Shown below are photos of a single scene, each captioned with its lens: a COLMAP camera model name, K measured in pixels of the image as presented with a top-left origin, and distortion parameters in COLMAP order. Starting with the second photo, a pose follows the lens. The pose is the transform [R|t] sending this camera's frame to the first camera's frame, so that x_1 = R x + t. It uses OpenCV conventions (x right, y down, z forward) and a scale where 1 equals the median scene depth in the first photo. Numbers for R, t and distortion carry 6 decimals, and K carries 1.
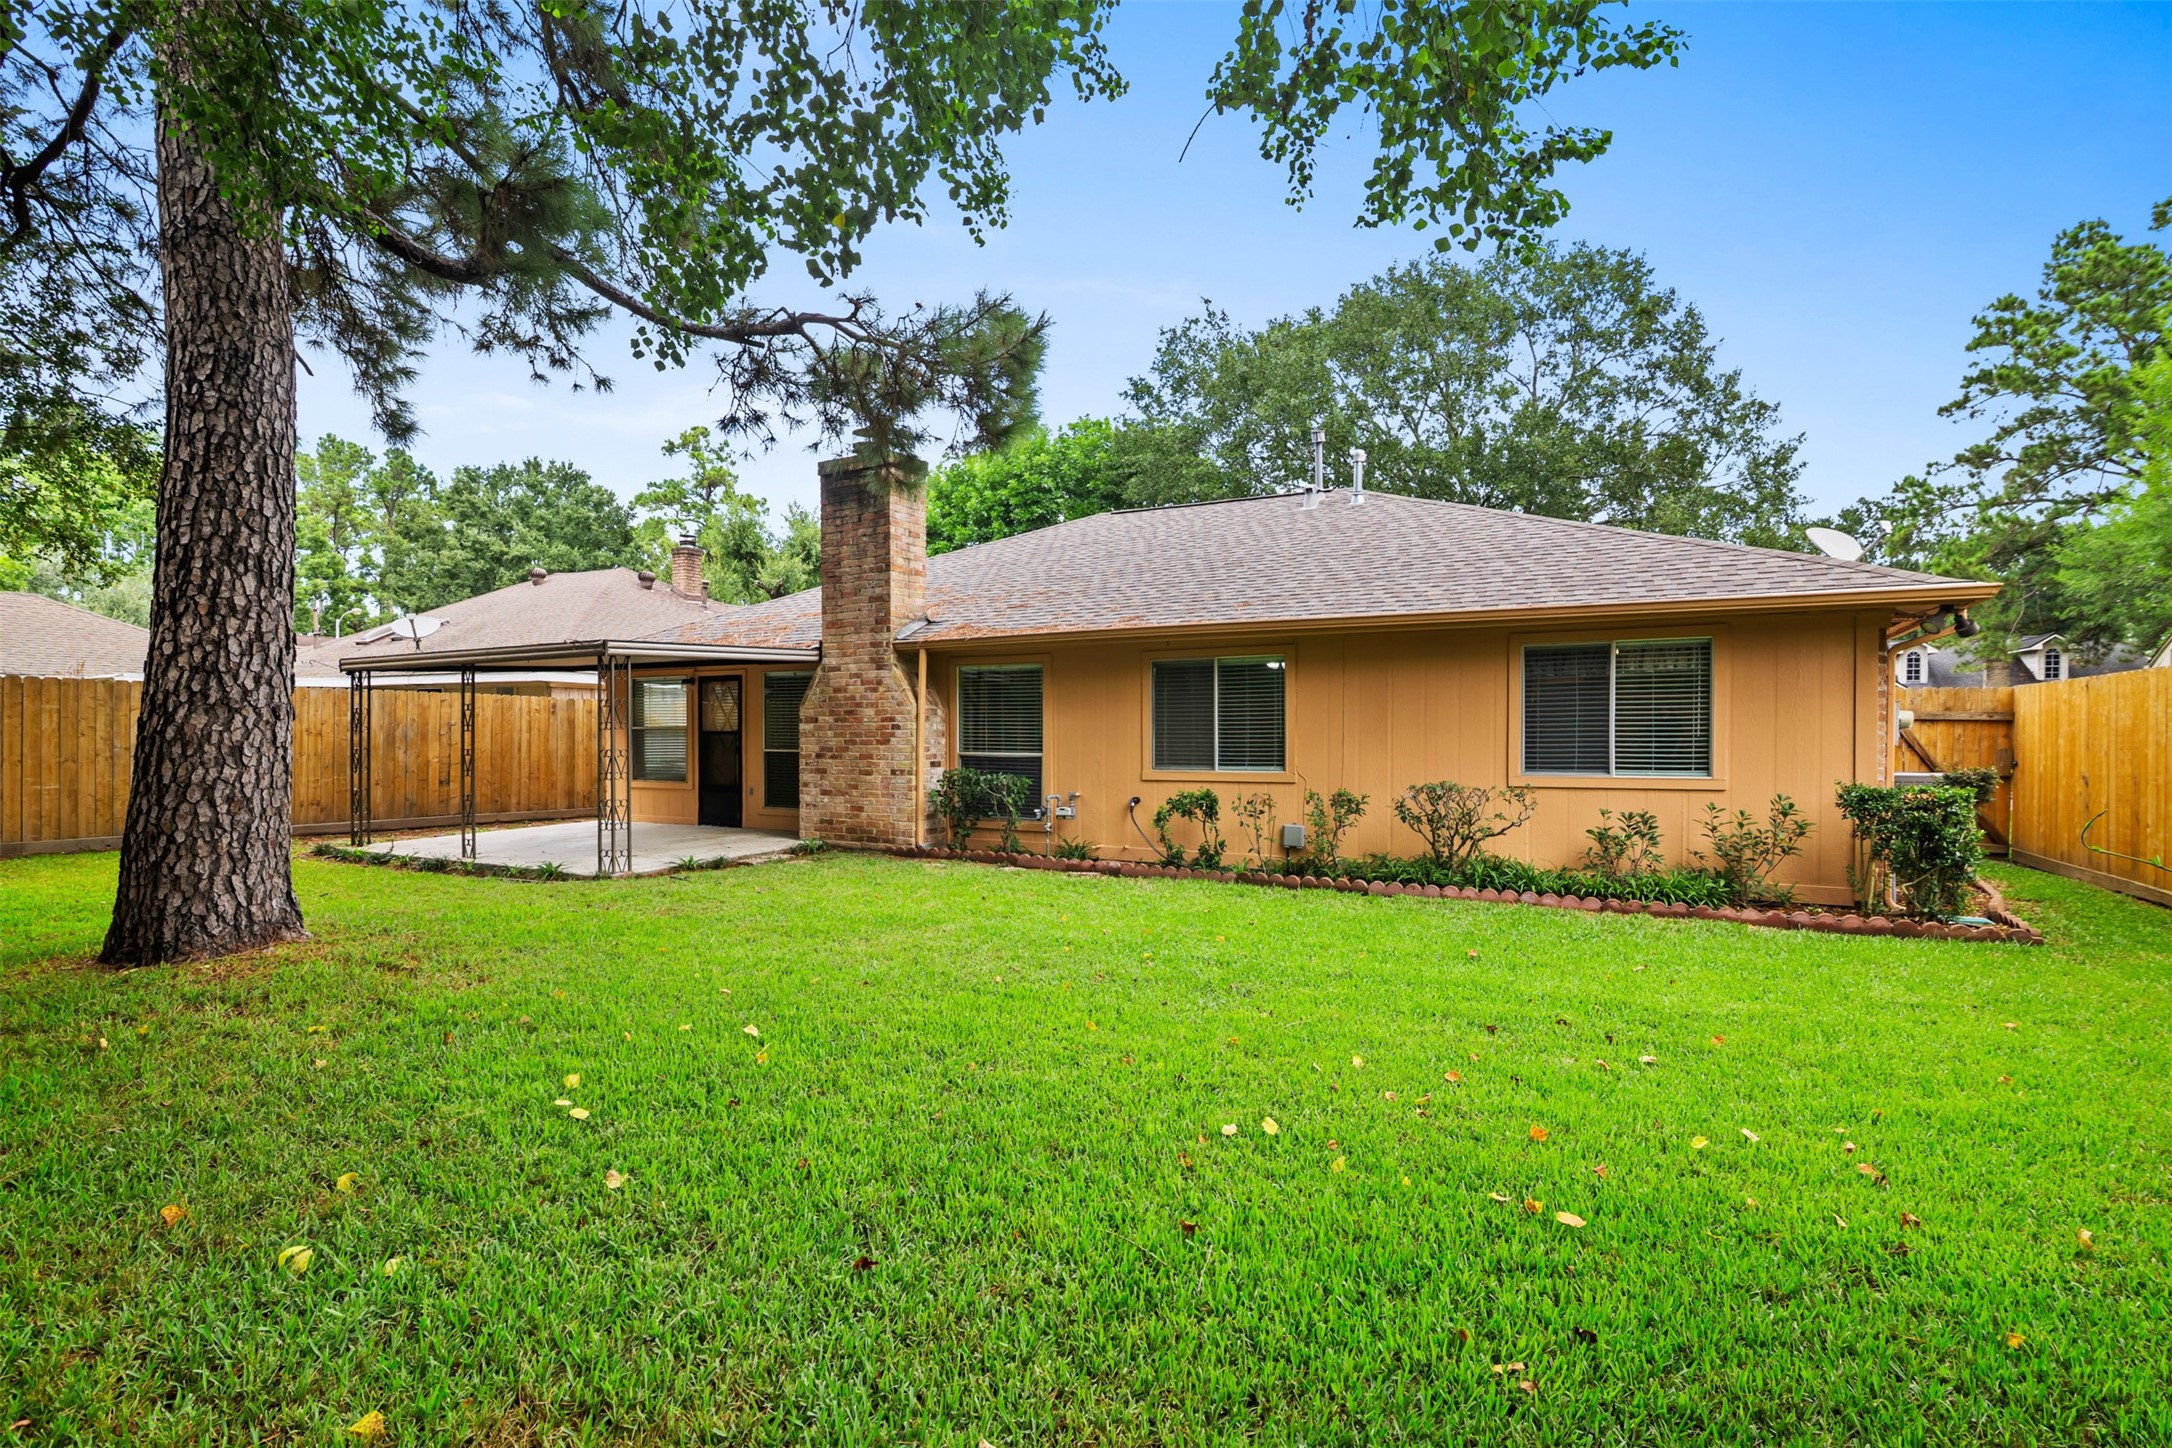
lens RADIAL K [[1016.0, 0, 1088.9], [0, 1016.0, 716.3], [0, 0, 1]] dist [-0.006942, -0.000383]
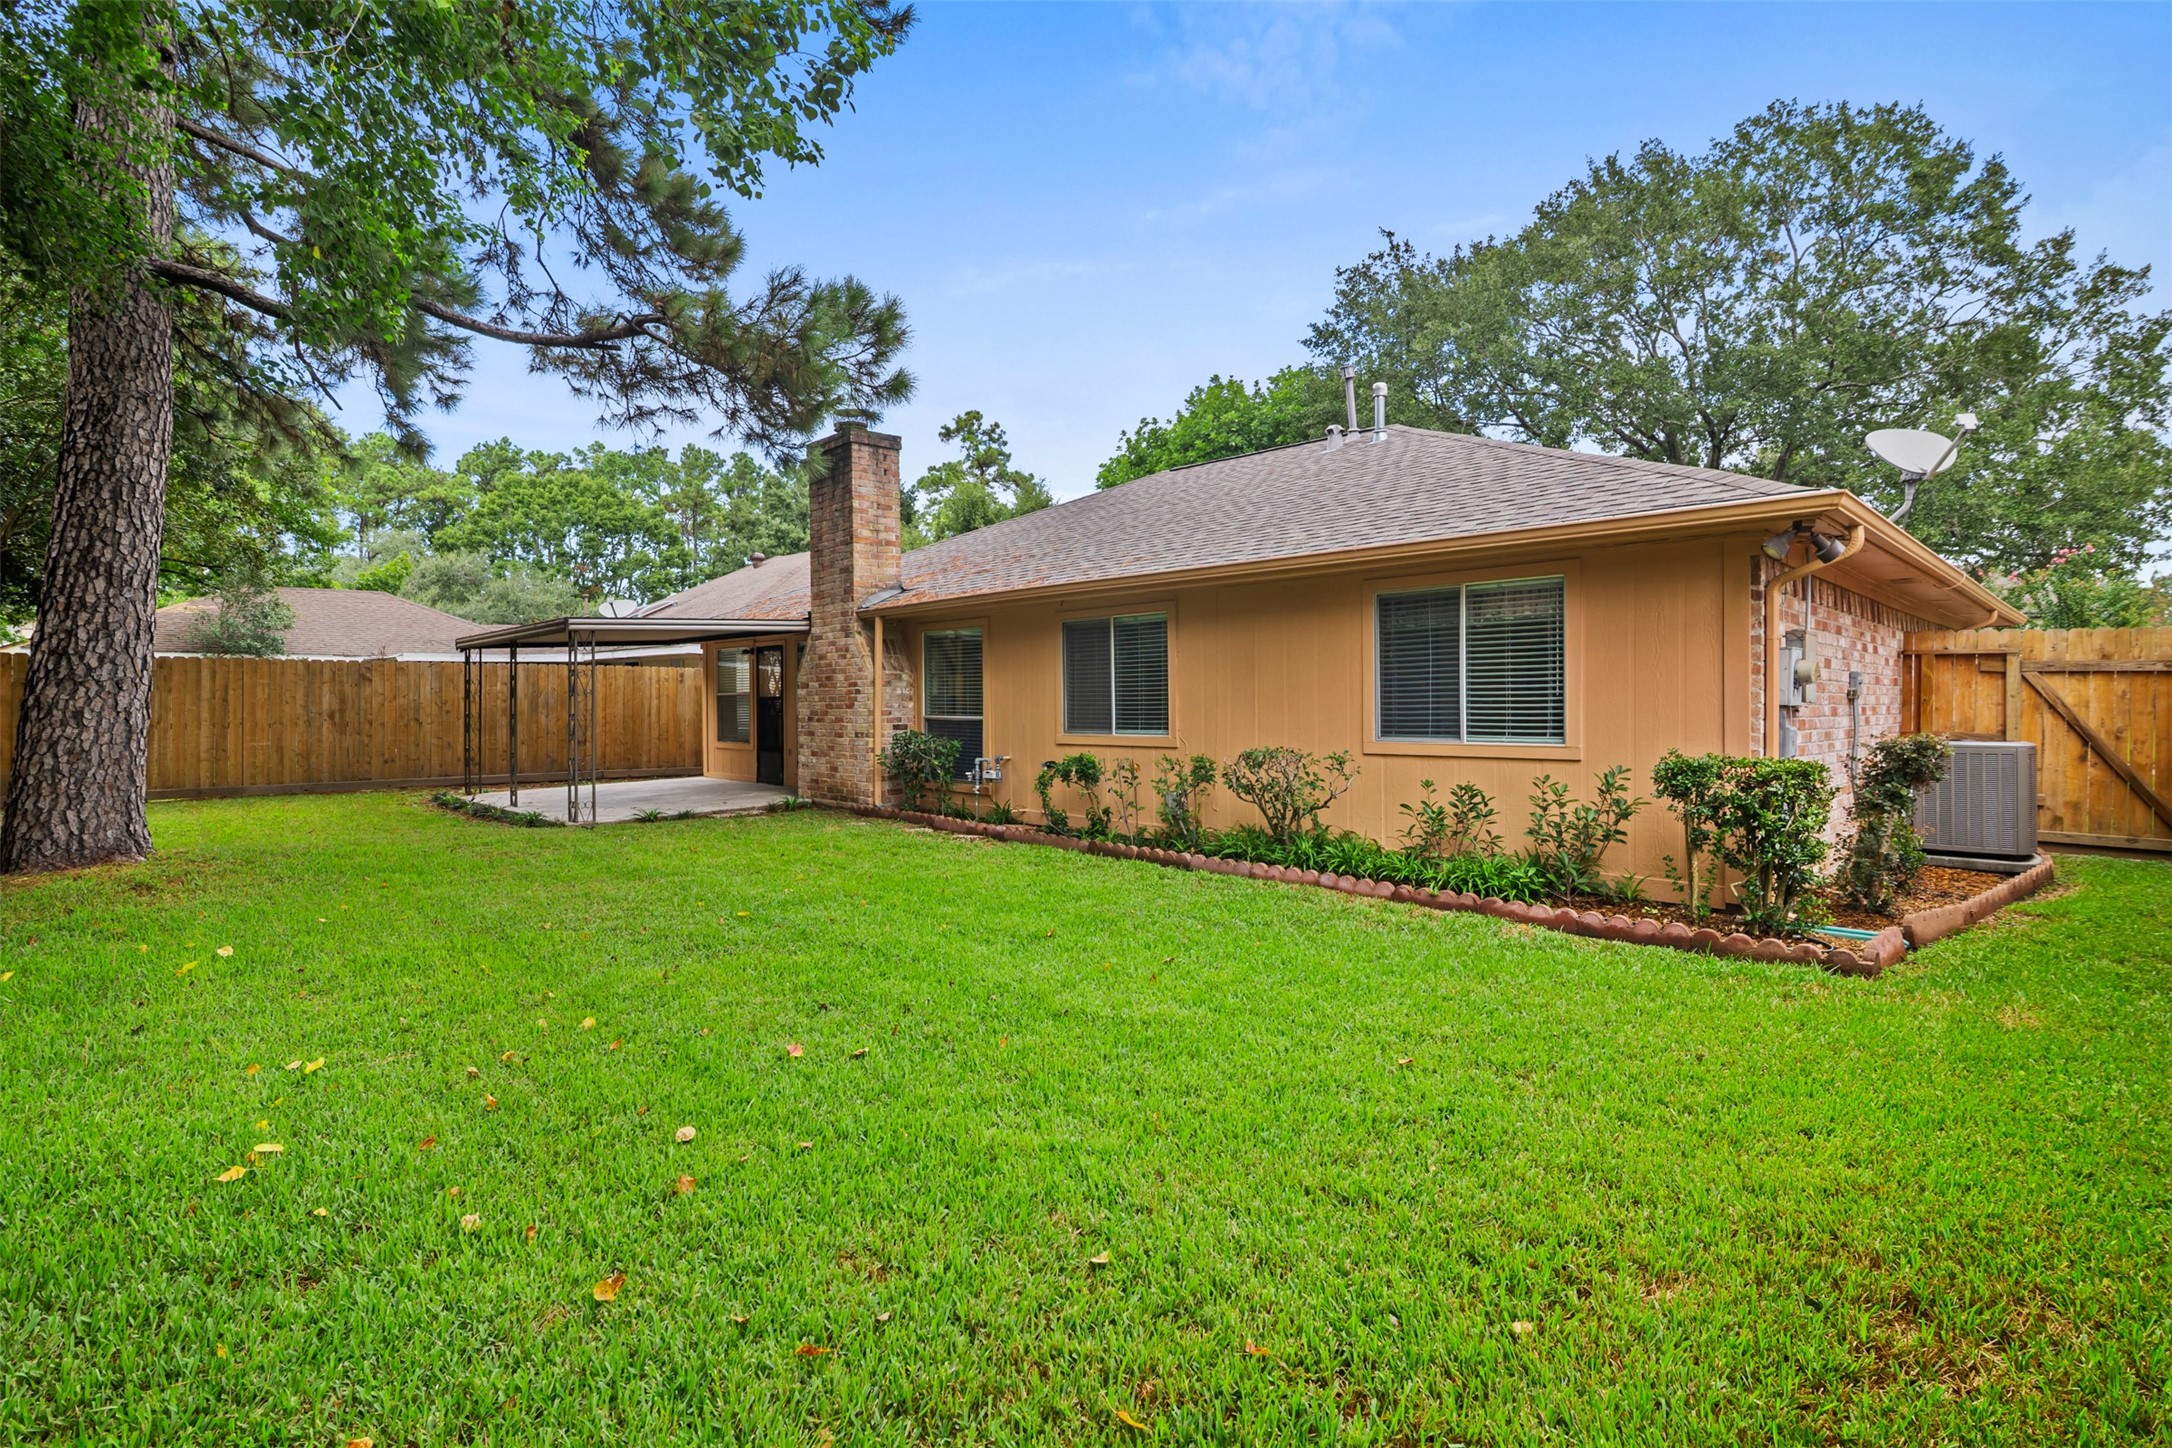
lens RADIAL K [[1021.5, 0, 1087.7], [0, 1021.5, 676.1], [0, 0, 1]] dist [-0.012846, 0.000417]
pose [[0.956850, -0.012502, -0.290313, 0.464537], [0.011477, 0.999920, -0.005233, 0.003774], [0.290356, 0.001675, 0.956917, 0.082525]]
